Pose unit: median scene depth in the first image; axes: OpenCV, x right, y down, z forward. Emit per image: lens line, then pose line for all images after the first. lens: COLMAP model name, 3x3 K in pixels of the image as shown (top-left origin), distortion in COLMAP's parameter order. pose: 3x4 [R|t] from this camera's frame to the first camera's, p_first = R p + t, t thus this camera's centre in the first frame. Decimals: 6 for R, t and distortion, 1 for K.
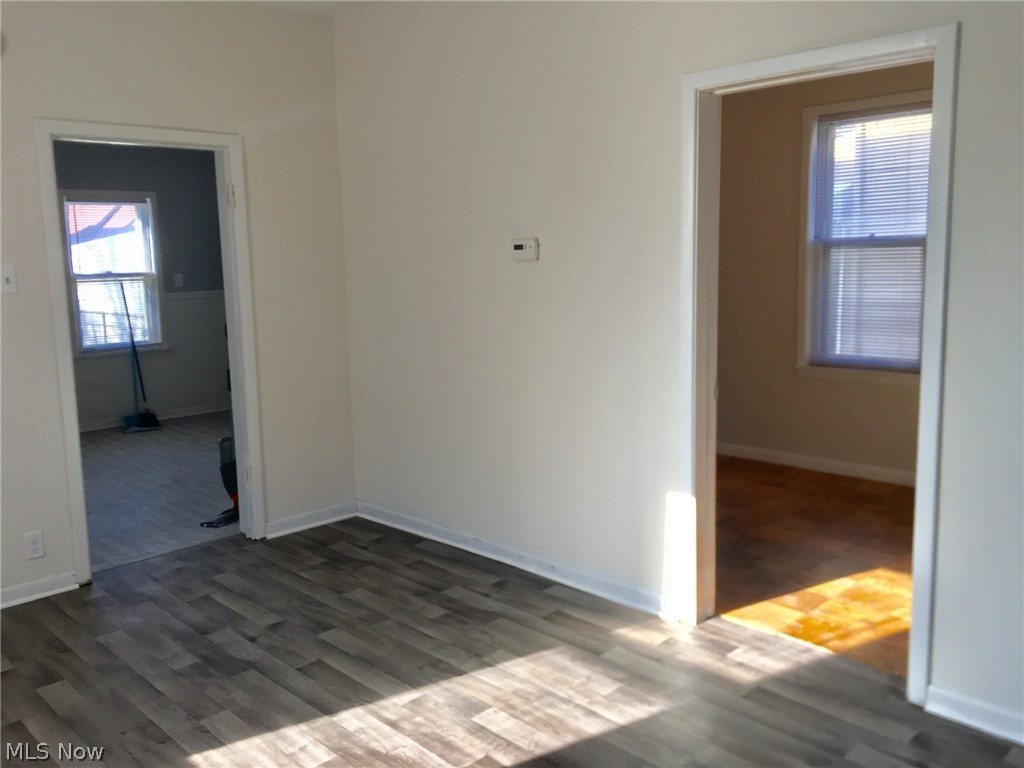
lens RADIAL K [[839.9, 0, 491.6], [0, 839.9, 375.2], [0, 0, 1]] dist [-0.014891, -0.062264]
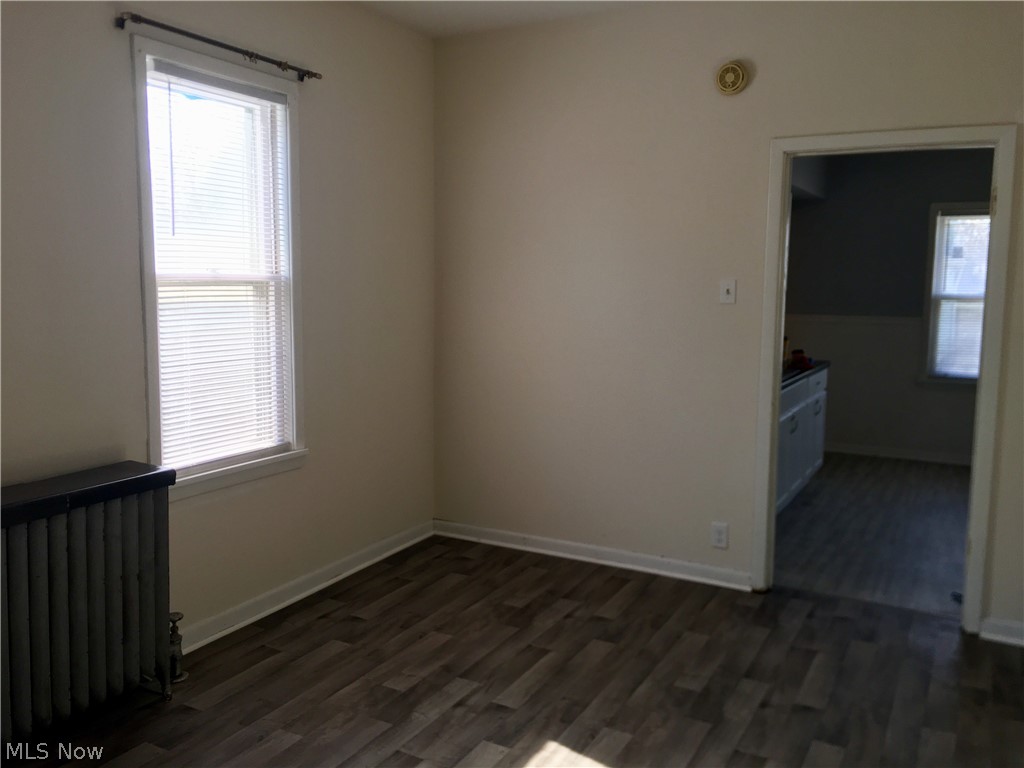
lens RADIAL K [[839.9, 0, 512.0], [0, 839.9, 378.7], [0, 0, 1]] dist [-0.014891, -0.062264]
pose [[0.266768, 0.139915, -0.953551, 0.198916], [-0.153891, 0.982895, 0.101167, -0.033290], [0.951395, 0.119755, 0.283737, 0.204596]]
